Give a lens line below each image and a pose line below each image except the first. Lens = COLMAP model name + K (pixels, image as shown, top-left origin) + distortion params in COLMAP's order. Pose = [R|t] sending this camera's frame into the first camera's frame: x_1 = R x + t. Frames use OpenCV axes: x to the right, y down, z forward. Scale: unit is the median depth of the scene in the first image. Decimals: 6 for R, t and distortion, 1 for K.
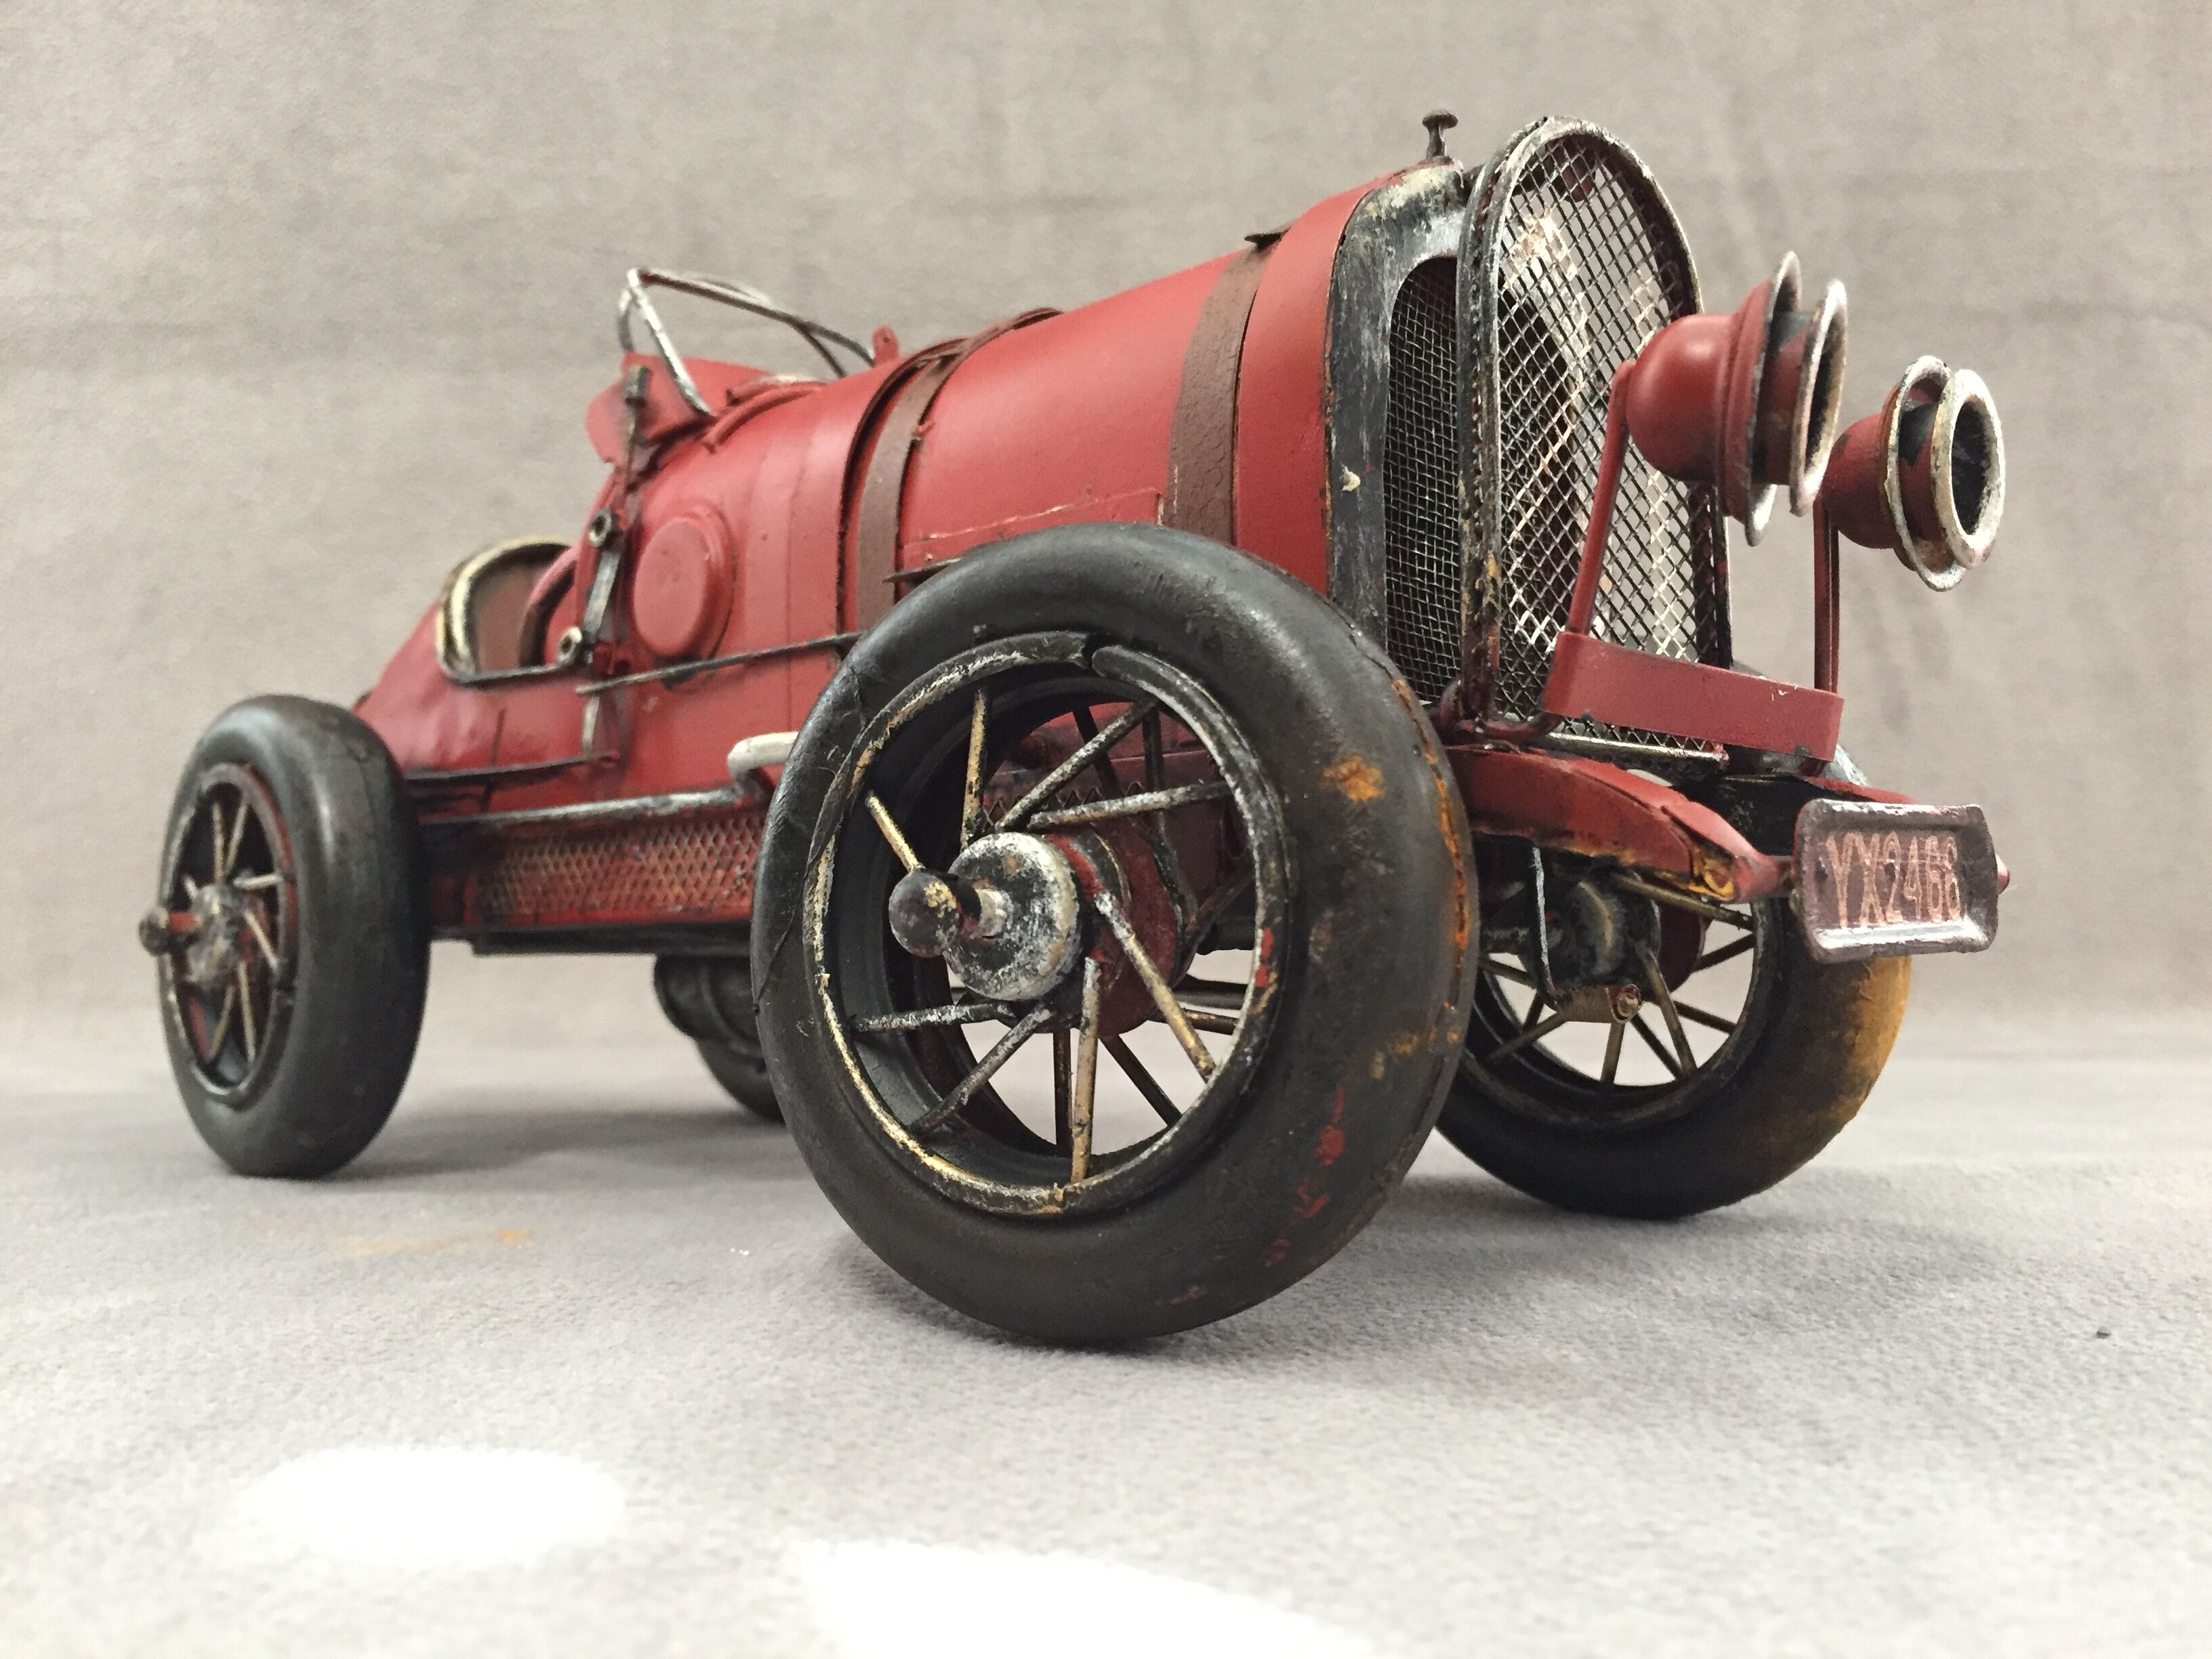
lens RADIAL K [[1927.0, 0, 1106.0], [0, 1927.0, 829.5], [0, 0, 1]] dist [0.055169, -0.014999]
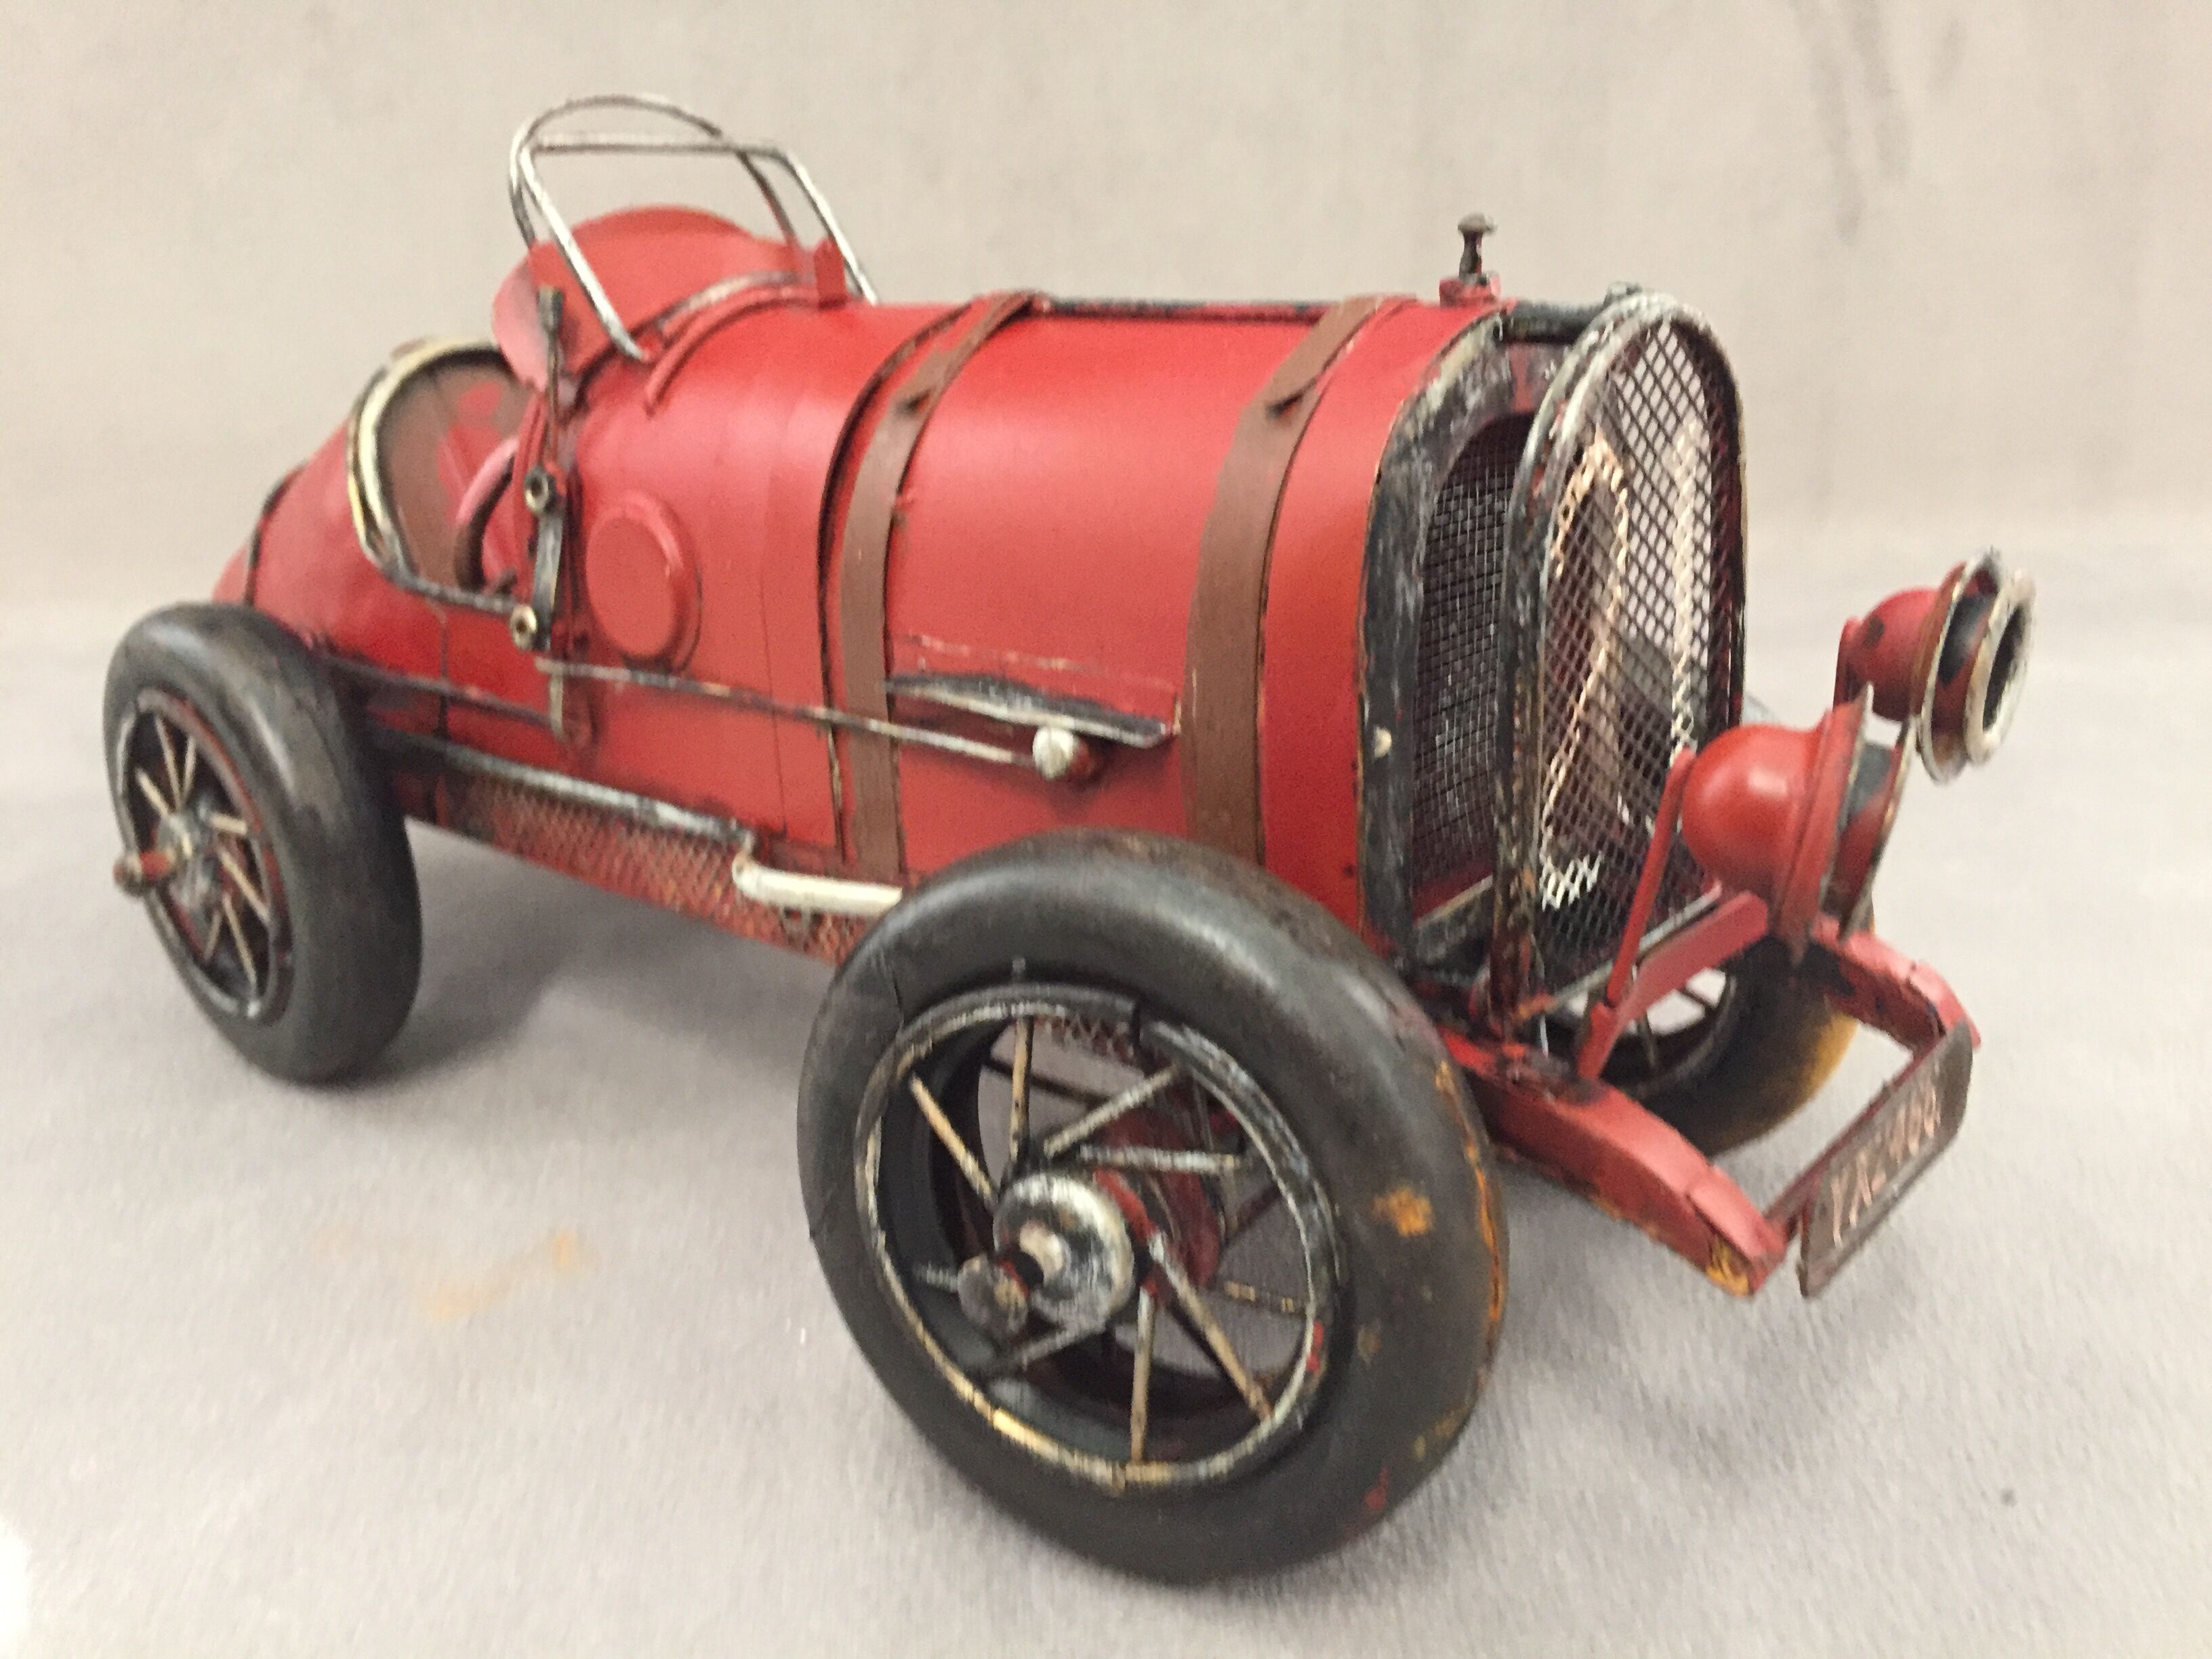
lens RADIAL K [[1927.0, 0, 1106.0], [0, 1927.0, 829.5], [0, 0, 1]] dist [0.055169, -0.014999]
pose [[0.997691, -0.046901, 0.049112, -0.062970], [0.024777, 0.924747, 0.379775, -0.519836], [-0.063228, -0.377681, 0.923774, 0.094715]]
